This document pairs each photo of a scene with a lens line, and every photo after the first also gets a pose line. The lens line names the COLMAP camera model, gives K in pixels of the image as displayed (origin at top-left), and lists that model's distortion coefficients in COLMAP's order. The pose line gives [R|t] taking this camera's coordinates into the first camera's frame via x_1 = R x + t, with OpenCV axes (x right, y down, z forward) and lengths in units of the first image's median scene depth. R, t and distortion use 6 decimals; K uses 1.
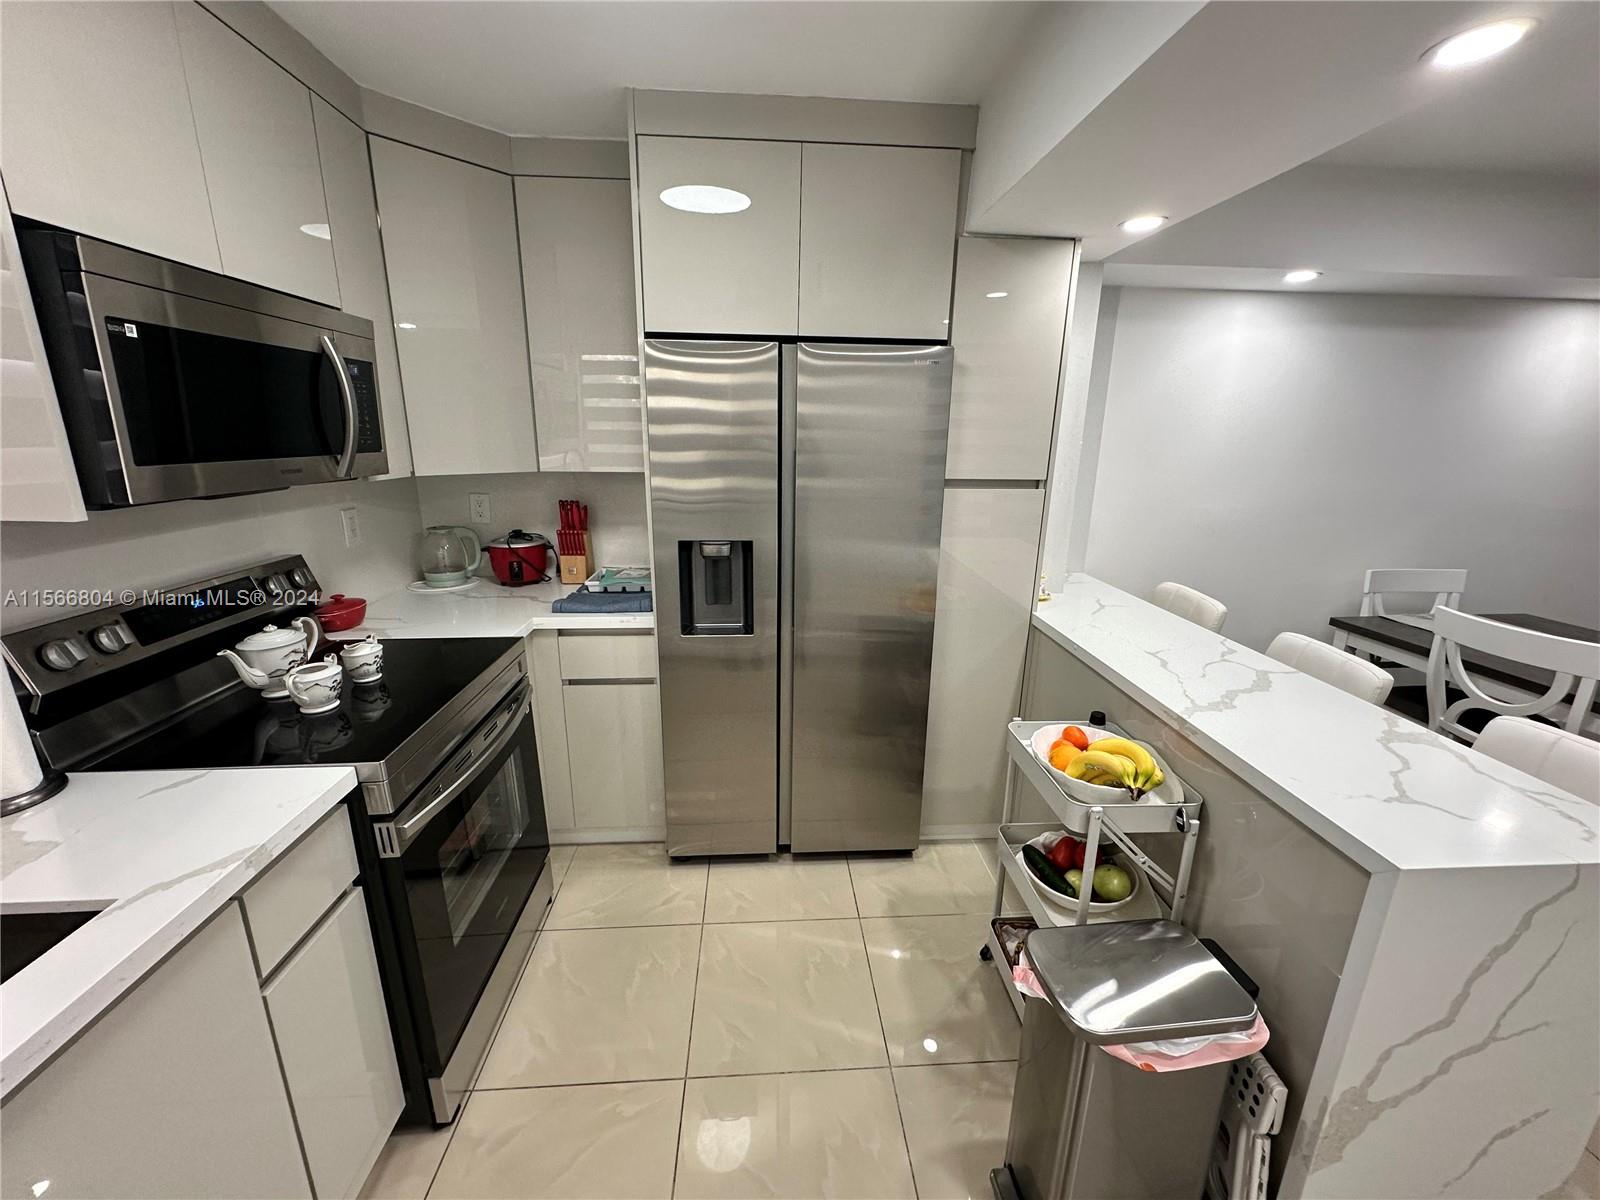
lens RADIAL K [[639.6, 0, 801.0], [0, 639.6, 598.8], [0, 0, 1]] dist [-0.000354, 0.000542]
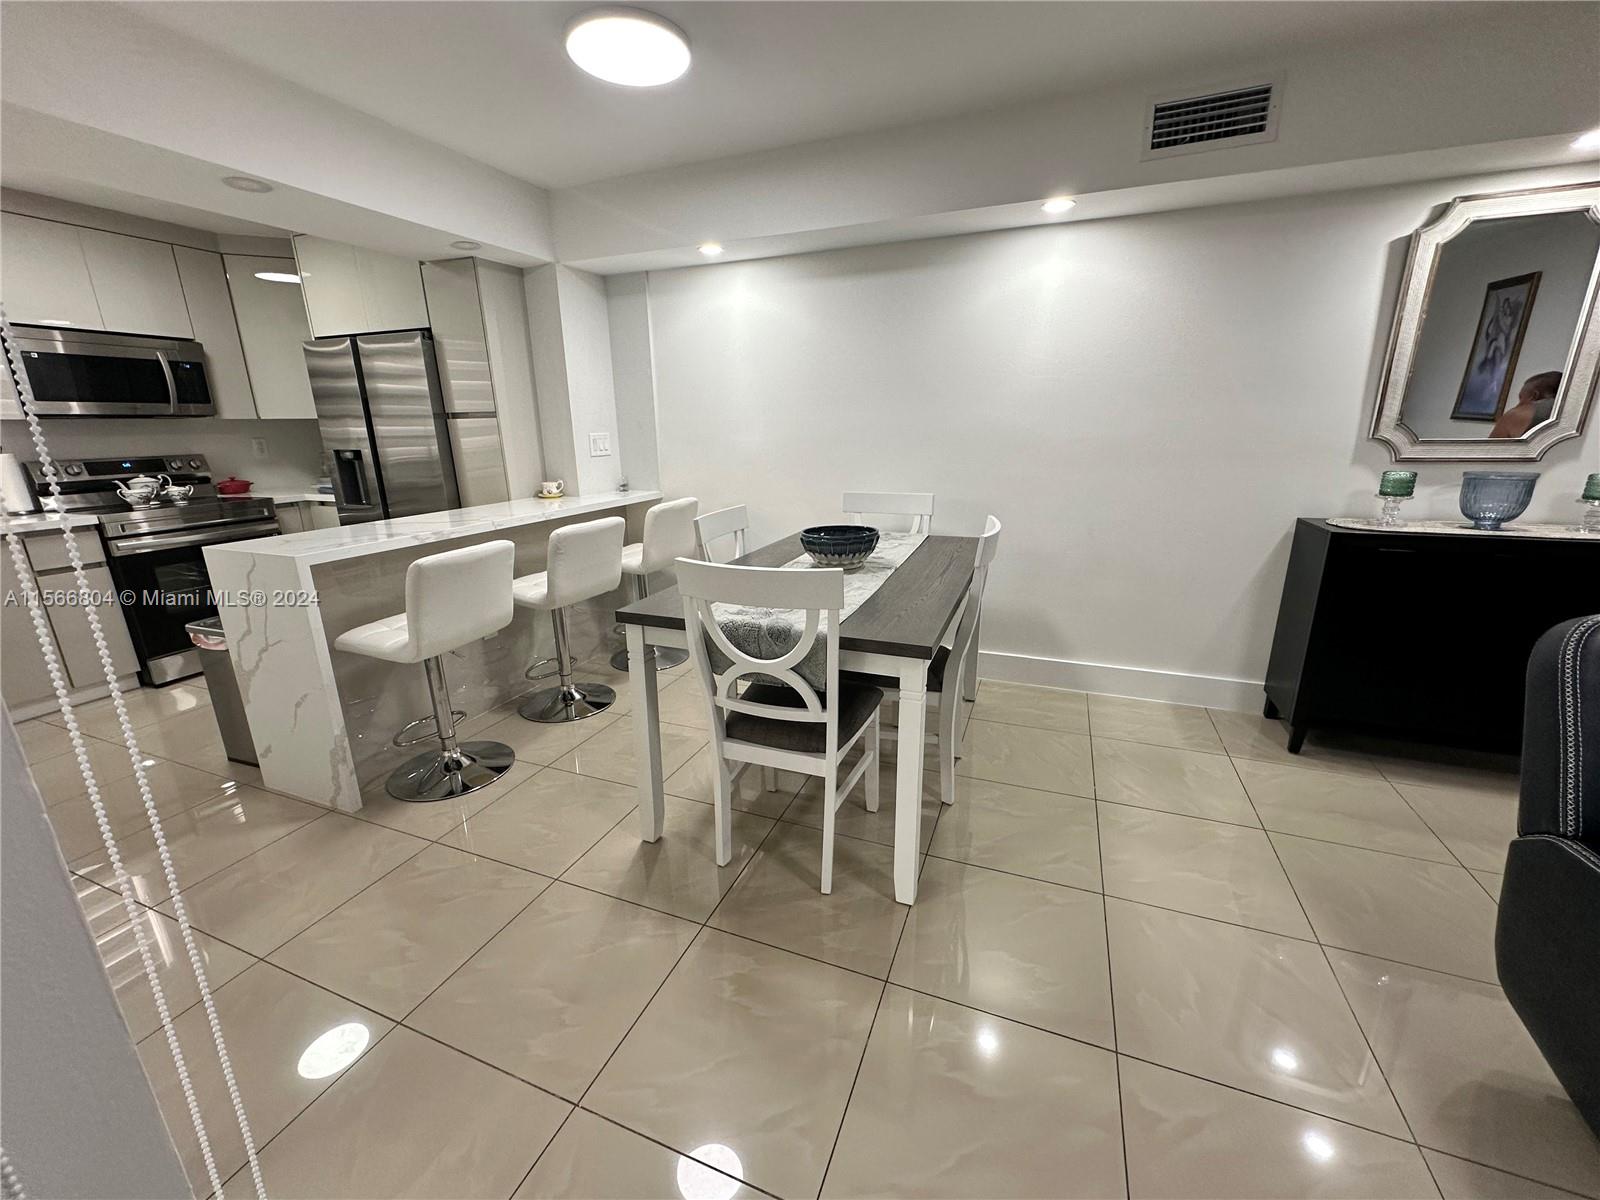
lens RADIAL K [[639.6, 0, 801.6], [0, 639.6, 597.7], [0, 0, 1]] dist [-0.000354, 0.000542]
pose [[0.899264, 0.089875, -0.428074, 2.032758], [-0.087034, 0.995859, 0.026249, 0.181659], [0.428661, 0.013652, 0.903362, -0.086415]]
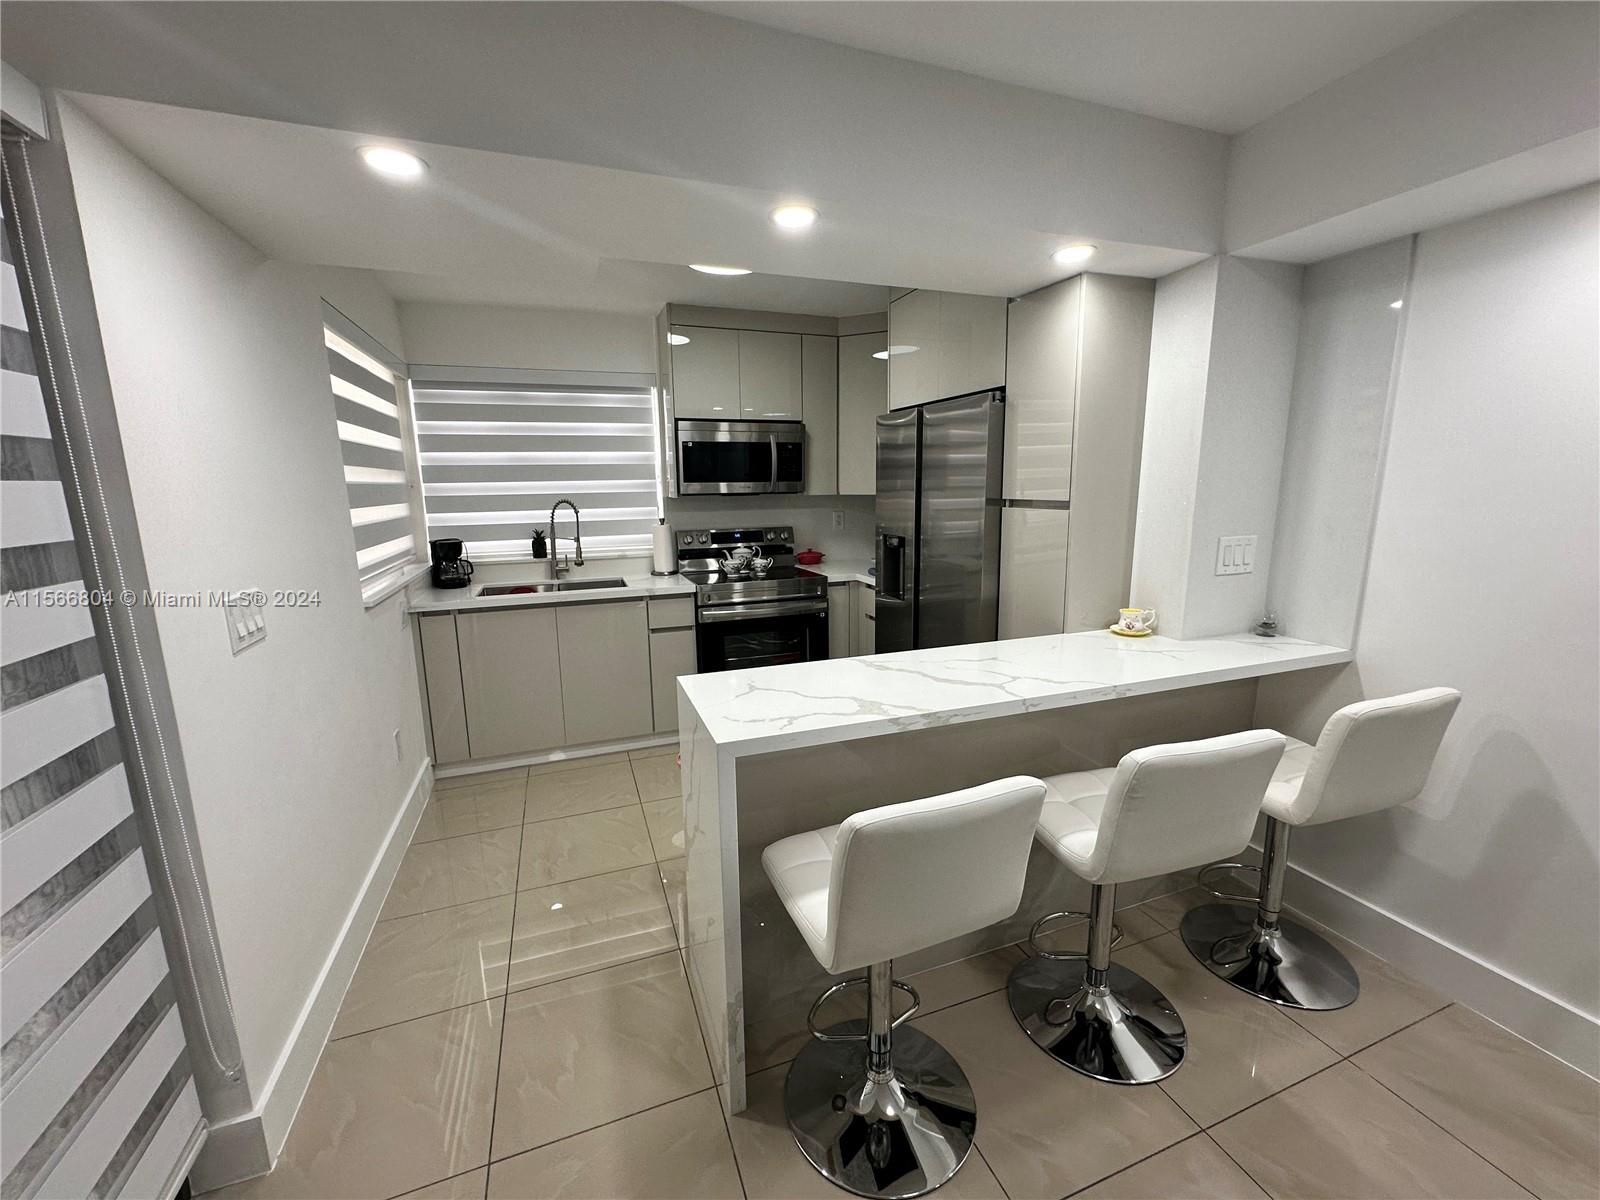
lens RADIAL K [[639.6, 0, 798.8], [0, 639.6, 594.2], [0, 0, 1]] dist [-0.000354, 0.000542]
pose [[0.276447, 0.148845, -0.949433, 1.457741], [-0.234148, 0.968594, 0.083671, -0.030555], [0.932069, 0.199177, 0.302616, 0.369177]]
